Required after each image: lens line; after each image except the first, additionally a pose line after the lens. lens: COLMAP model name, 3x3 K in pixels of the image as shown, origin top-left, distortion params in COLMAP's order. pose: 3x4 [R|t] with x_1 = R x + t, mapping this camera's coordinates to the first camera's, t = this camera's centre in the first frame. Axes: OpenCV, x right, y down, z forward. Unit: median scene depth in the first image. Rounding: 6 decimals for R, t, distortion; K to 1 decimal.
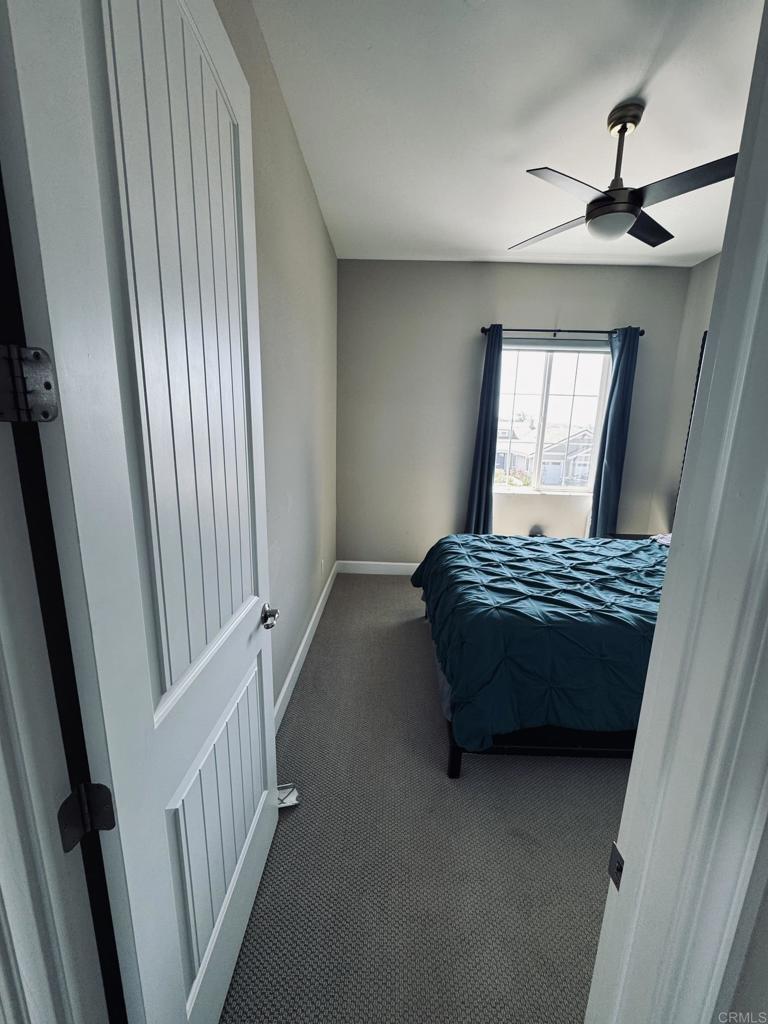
lens RADIAL K [[407.2, 0, 383.2], [0, 407.2, 515.4], [0, 0, 1]] dist [-0.003468, 0.000191]
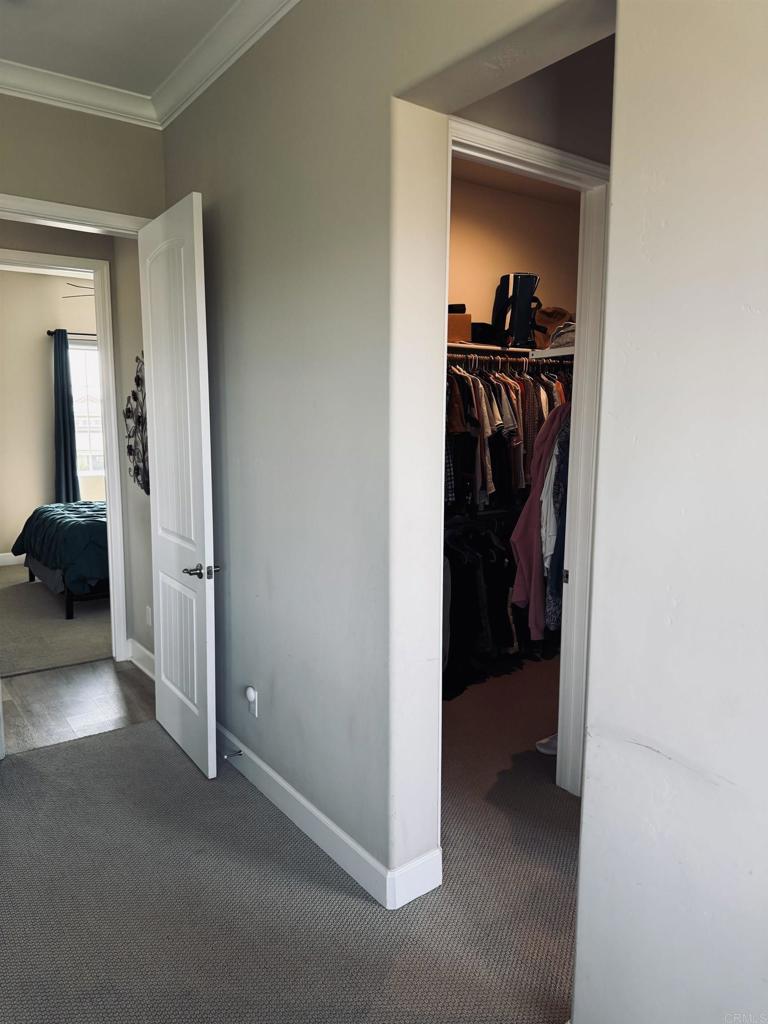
lens RADIAL K [[716.4, 0, 382.5], [0, 716.4, 511.1], [0, 0, 1]] dist [0.036581, 0.001123]
pose [[0.798490, -0.109853, 0.591900, -0.282556], [0.139333, 0.990237, -0.004184, 0.199579], [-0.585662, 0.085812, 0.806001, -1.219980]]
